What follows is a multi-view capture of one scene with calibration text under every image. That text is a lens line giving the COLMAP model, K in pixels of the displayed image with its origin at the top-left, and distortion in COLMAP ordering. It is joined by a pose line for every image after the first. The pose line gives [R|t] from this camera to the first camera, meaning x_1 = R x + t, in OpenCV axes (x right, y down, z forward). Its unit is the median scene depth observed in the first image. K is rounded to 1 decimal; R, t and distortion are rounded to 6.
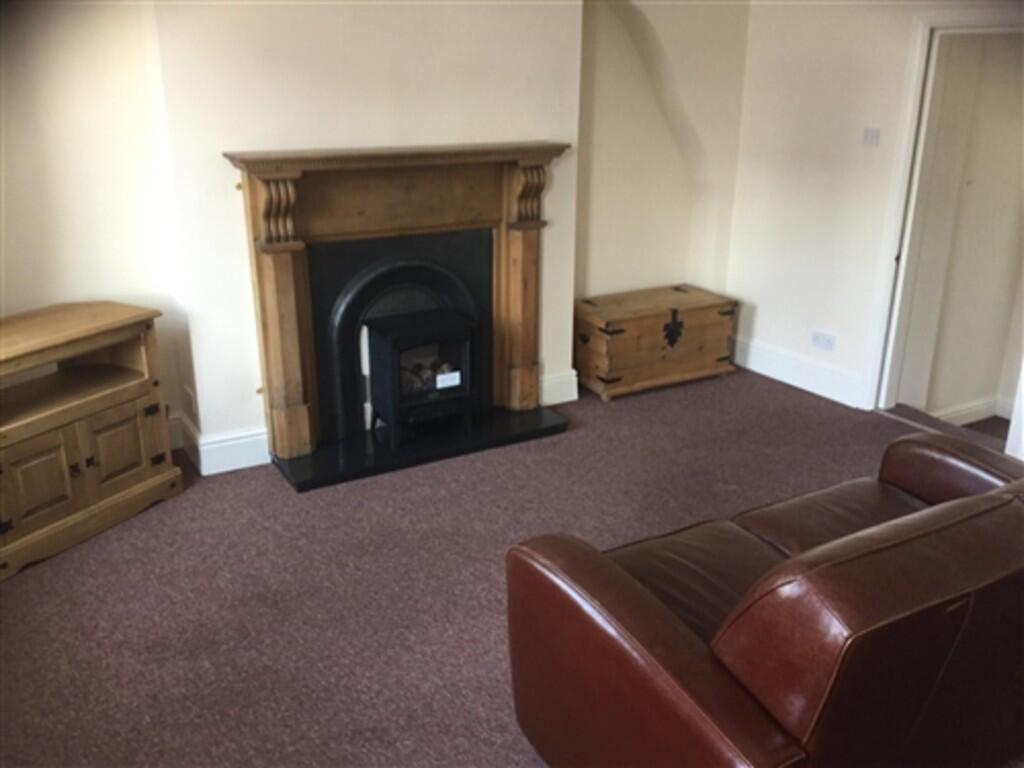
lens RADIAL K [[902.3, 0, 492.3], [0, 902.3, 384.6], [0, 0, 1]] dist [0.007809, -0.000347]
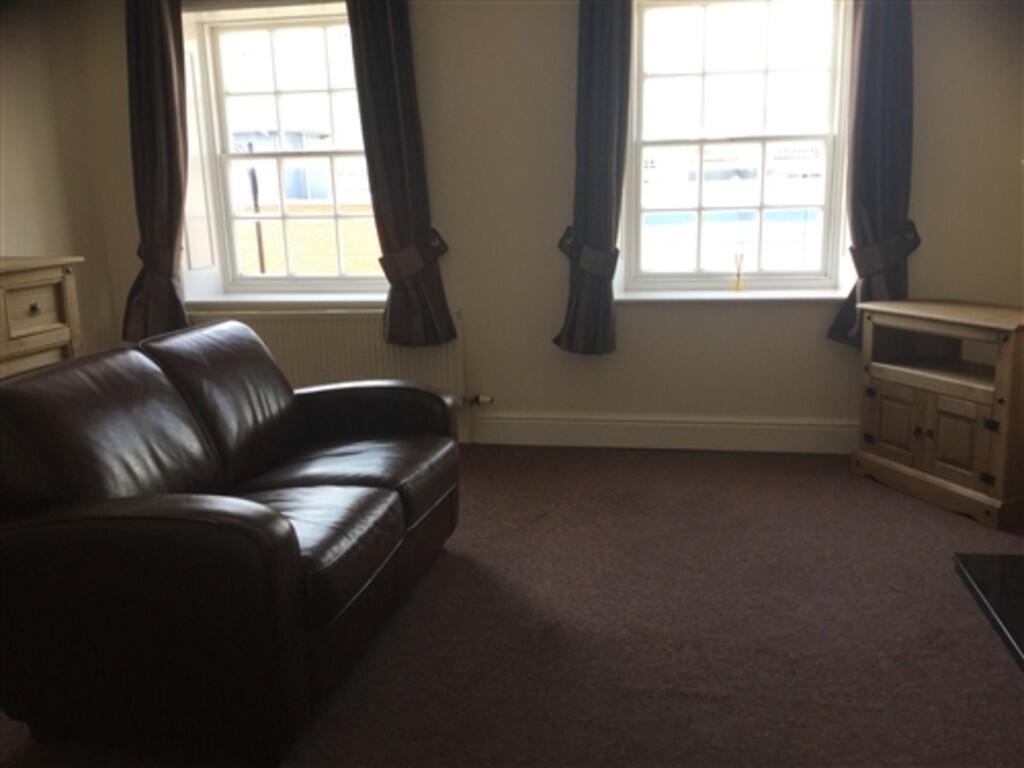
lens RADIAL K [[902.3, 0, 492.3], [0, 902.3, 384.6], [0, 0, 1]] dist [0.007809, -0.000347]
pose [[-0.691961, 0.168063, -0.702100, 0.607284], [-0.200755, 0.889374, 0.410746, -0.275931], [0.693460, 0.425170, -0.581673, 1.090018]]
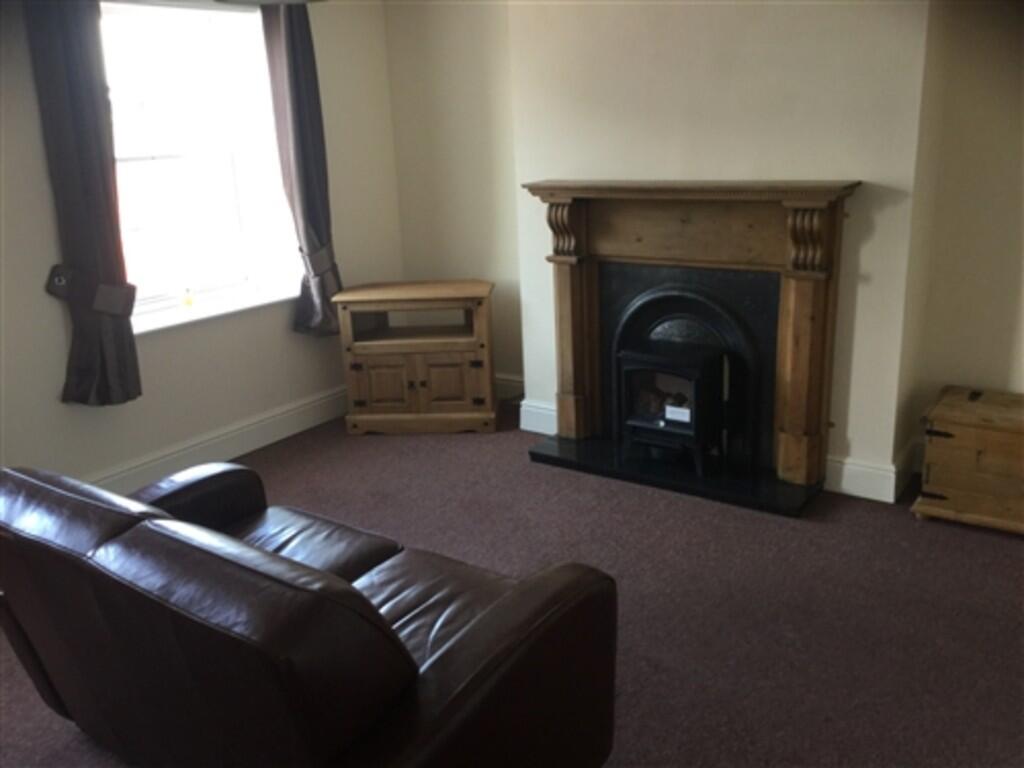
lens RADIAL K [[902.3, 0, 492.3], [0, 902.3, 384.6], [0, 0, 1]] dist [0.007809, -0.000347]
pose [[0.391220, 0.240902, -0.888208, 0.793797], [-0.252138, 0.956260, 0.148302, -0.140121], [0.885084, 0.165933, 0.434848, 0.401661]]
